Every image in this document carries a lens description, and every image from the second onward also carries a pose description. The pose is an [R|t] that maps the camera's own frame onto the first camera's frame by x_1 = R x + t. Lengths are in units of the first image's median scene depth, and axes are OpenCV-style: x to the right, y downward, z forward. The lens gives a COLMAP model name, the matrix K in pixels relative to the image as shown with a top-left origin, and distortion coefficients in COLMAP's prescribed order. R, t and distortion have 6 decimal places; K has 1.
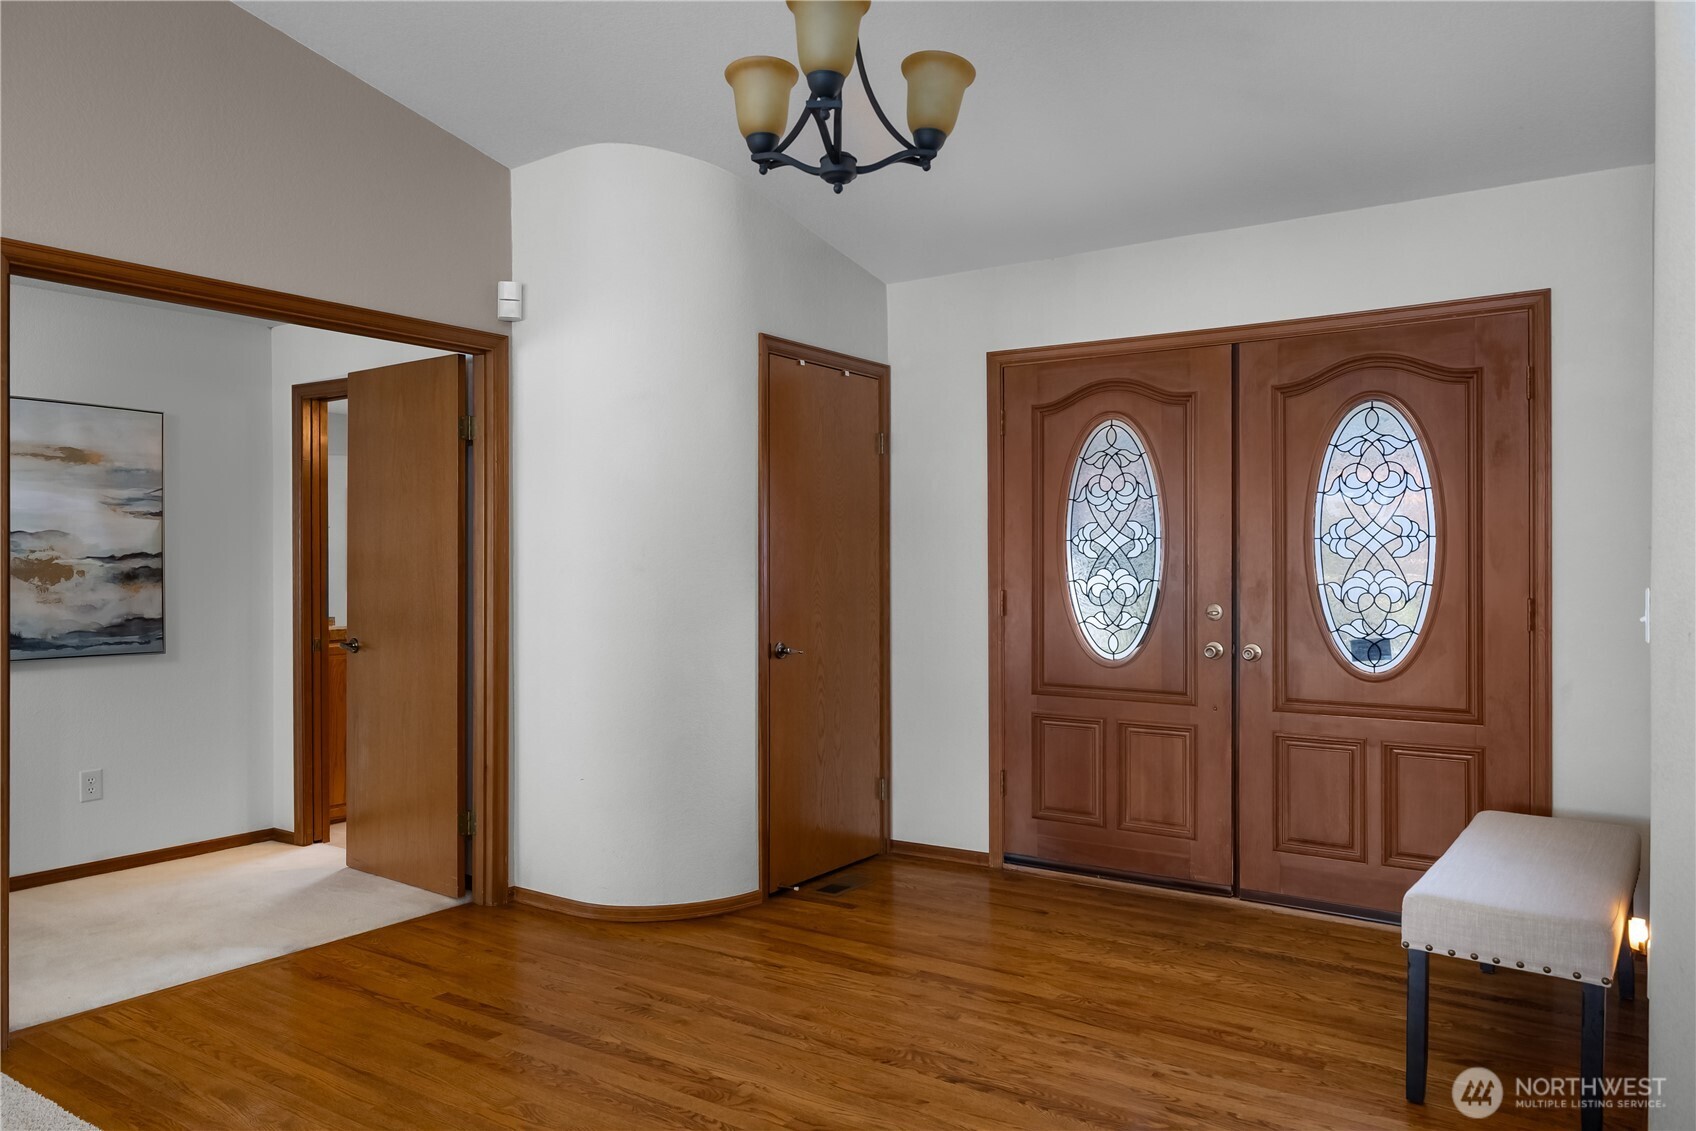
lens RADIAL K [[1203.4, 0, 853.4], [0, 1203.4, 566.1], [0, 0, 1]] dist [0.018465, 0.000778]
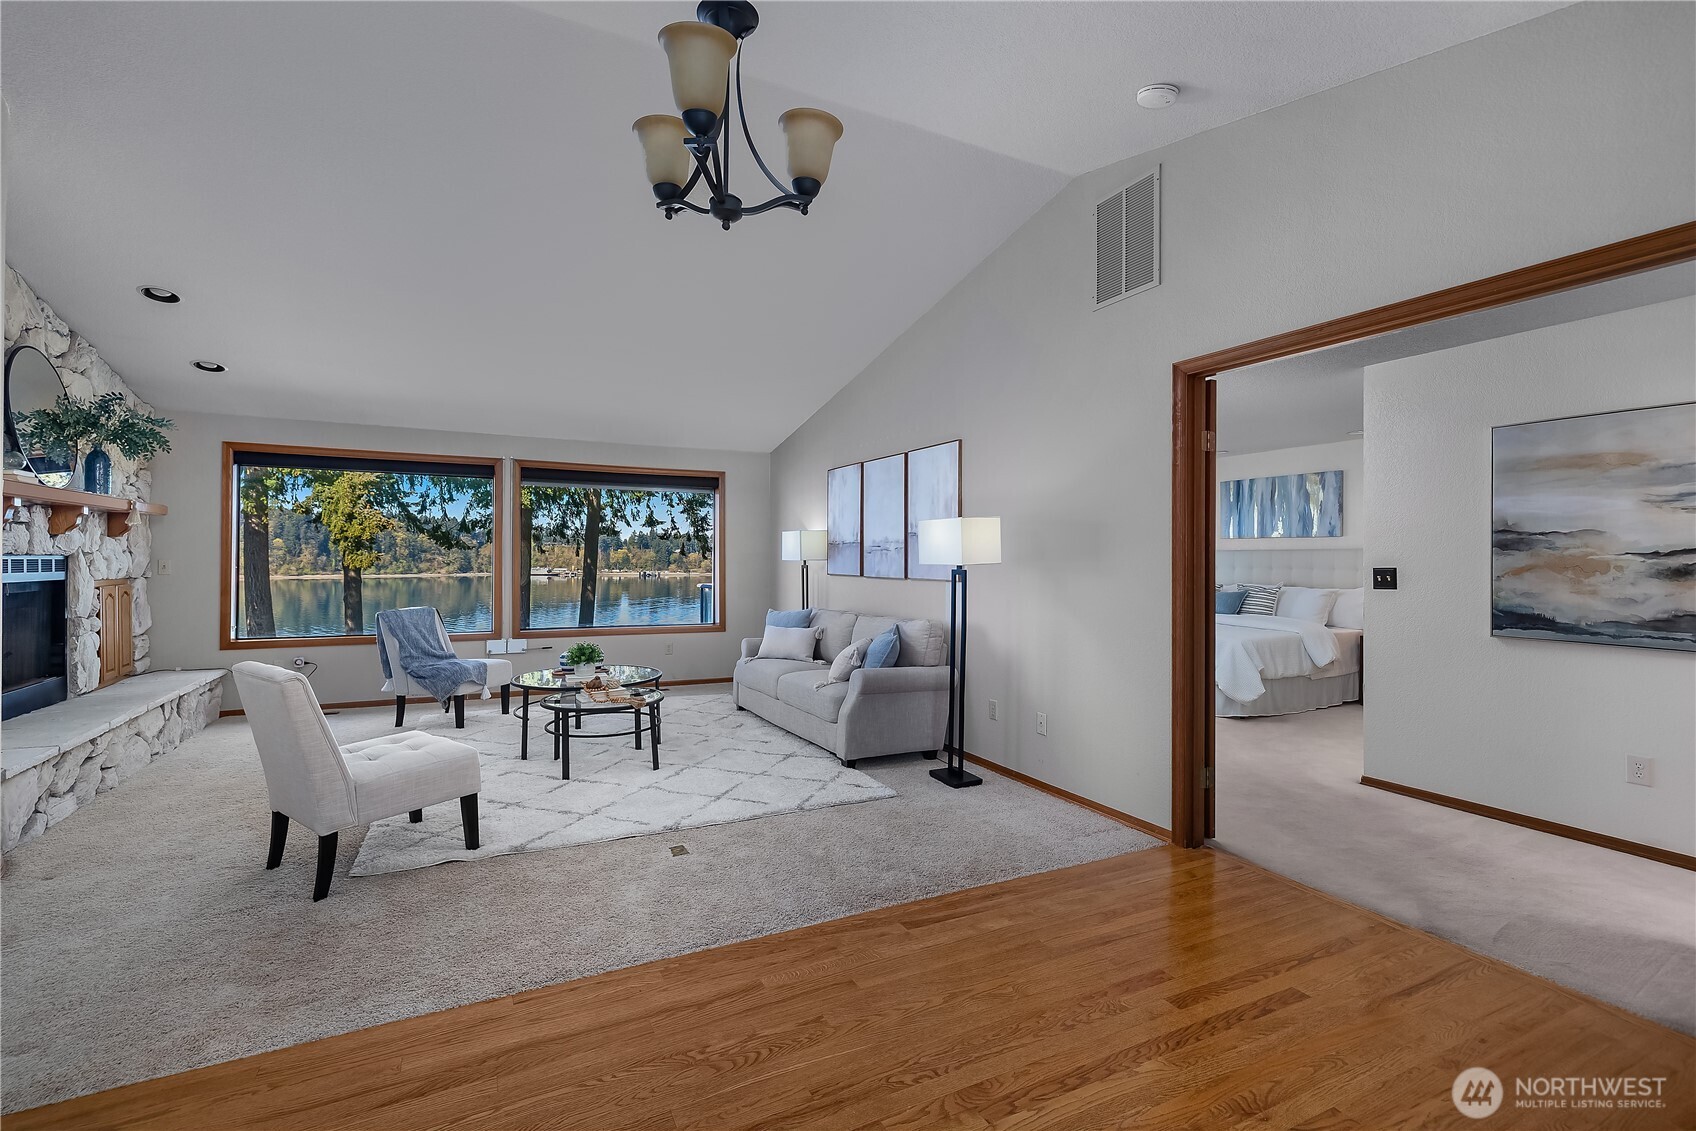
lens RADIAL K [[724.9, 0, 834.2], [0, 724.9, 560.8], [0, 0, 1]] dist [0.002186, -0.000374]
pose [[-0.493323, -0.002651, -0.869842, 0.270580], [-0.006126, 0.999981, 0.000426, 0.003244], [0.869825, 0.005539, -0.493330, 0.712635]]
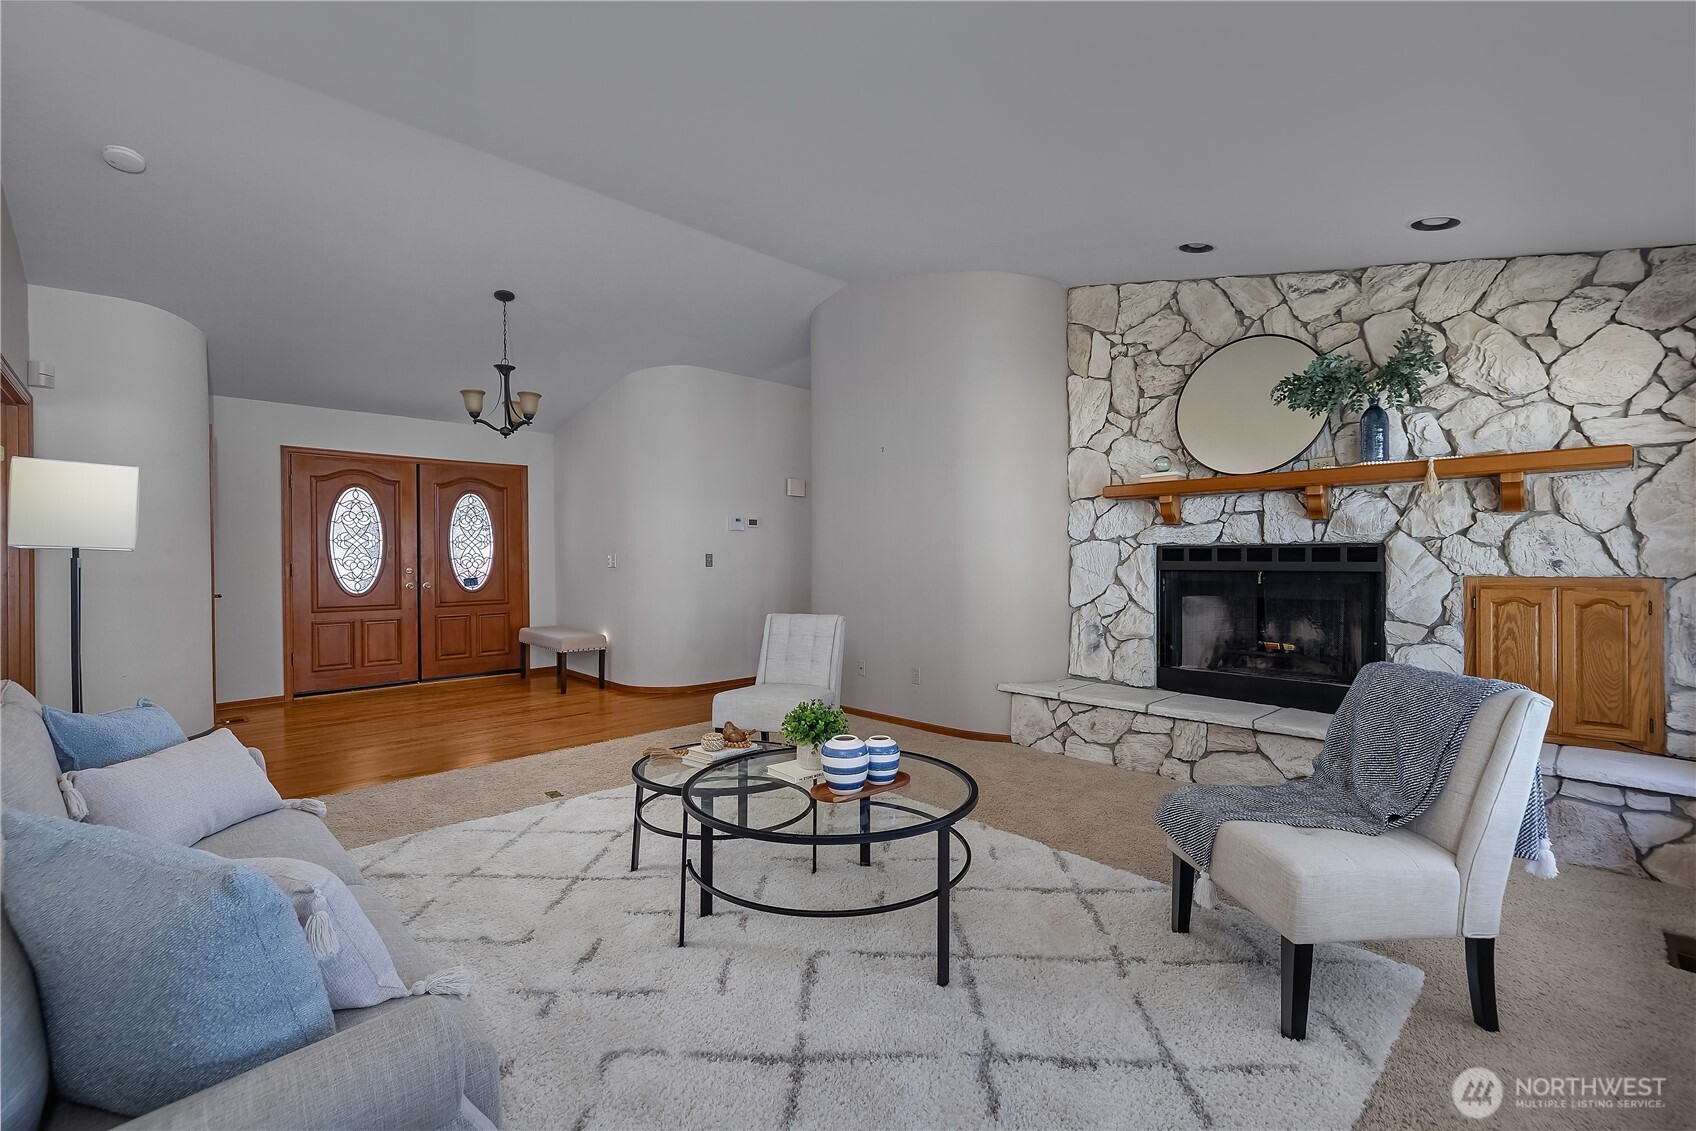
lens RADIAL K [[724.9, 0, 820.3], [0, 724.9, 564.3], [0, 0, 1]] dist [0.002186, -0.000374]
pose [[0.236986, -0.016853, 0.971367, -0.856397], [0.008434, 0.999848, 0.015290, 0.008556], [-0.971476, 0.004569, 0.237092, -0.156830]]
